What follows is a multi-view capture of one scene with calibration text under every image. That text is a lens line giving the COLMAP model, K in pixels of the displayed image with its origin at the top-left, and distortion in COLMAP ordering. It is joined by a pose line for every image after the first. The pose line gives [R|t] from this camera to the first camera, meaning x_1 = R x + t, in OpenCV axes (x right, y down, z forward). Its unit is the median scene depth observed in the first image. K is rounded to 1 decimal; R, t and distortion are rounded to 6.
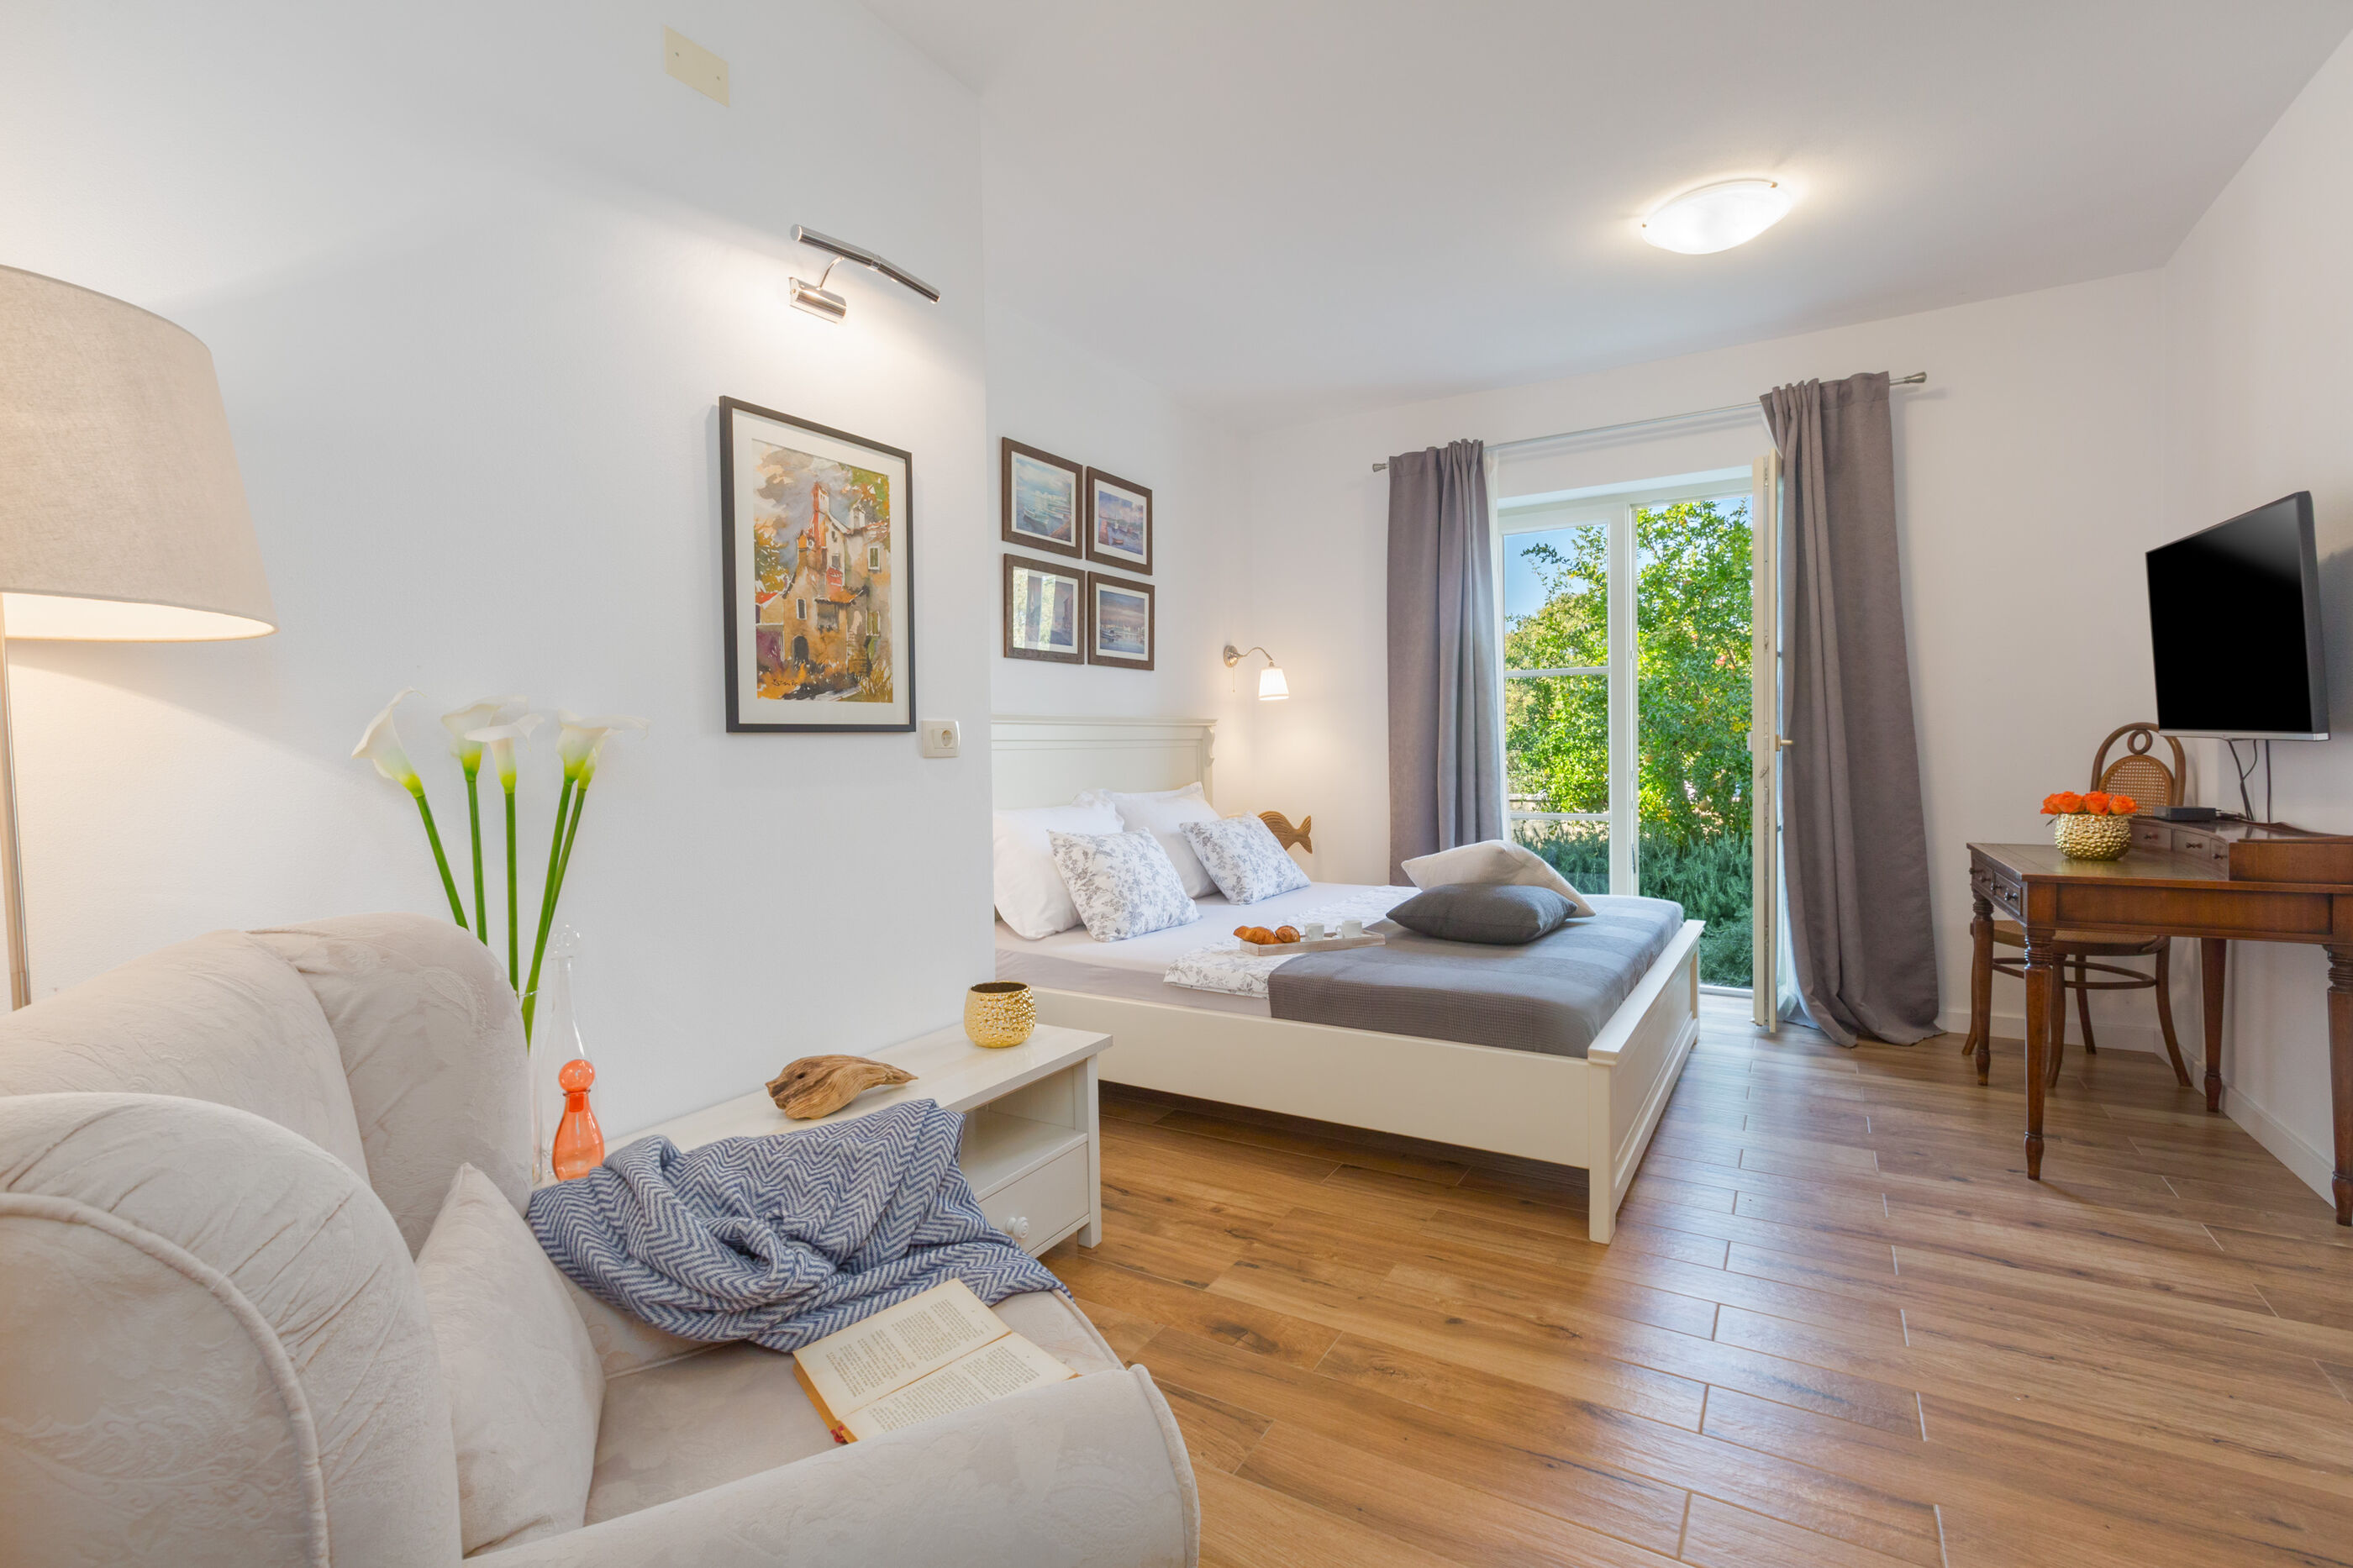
lens RADIAL K [[1062.1, 0, 1173.2], [0, 1062.1, 755.3], [0, 0, 1]] dist [-0.001027, -0.000696]
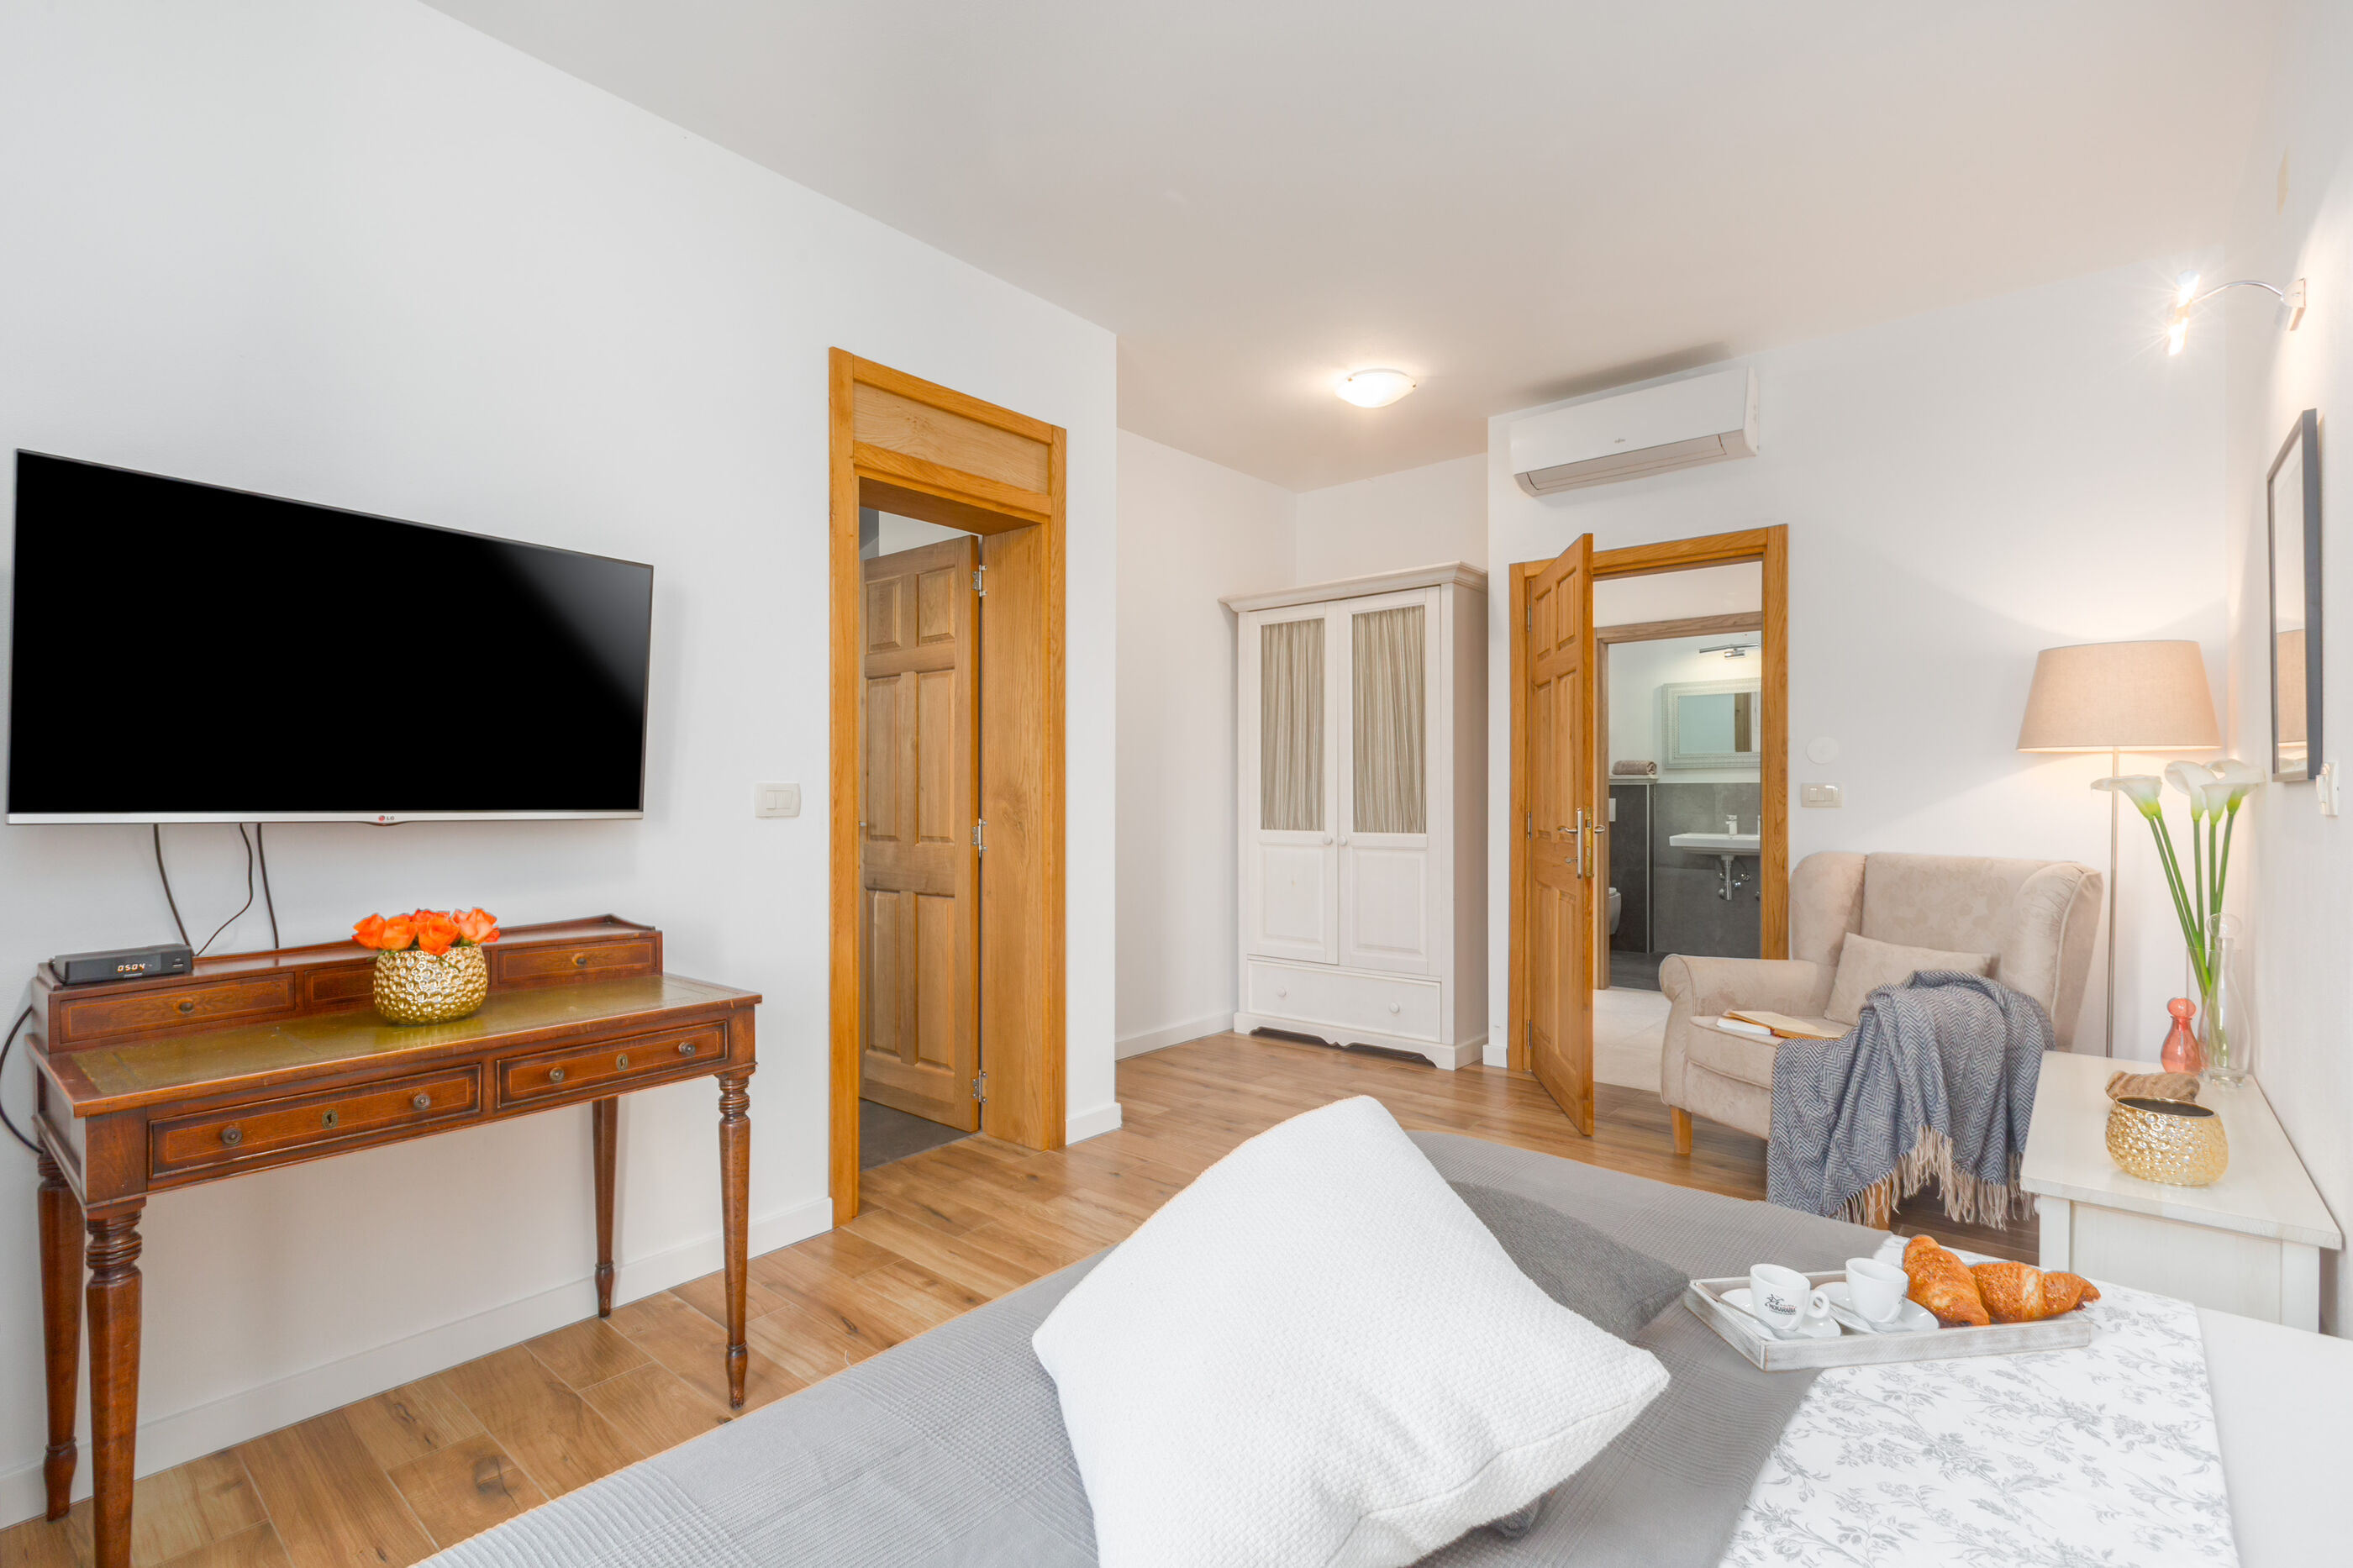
lens RADIAL K [[1066.5, 0, 1171.6], [0, 1066.5, 791.5], [0, 0, 1]] dist [-0.001079, 0.000112]
pose [[-0.986562, 0.016677, 0.162536, 0.242626], [0.017950, 0.999819, 0.006363, -0.018736], [-0.162400, 0.009195, -0.986682, 1.068689]]
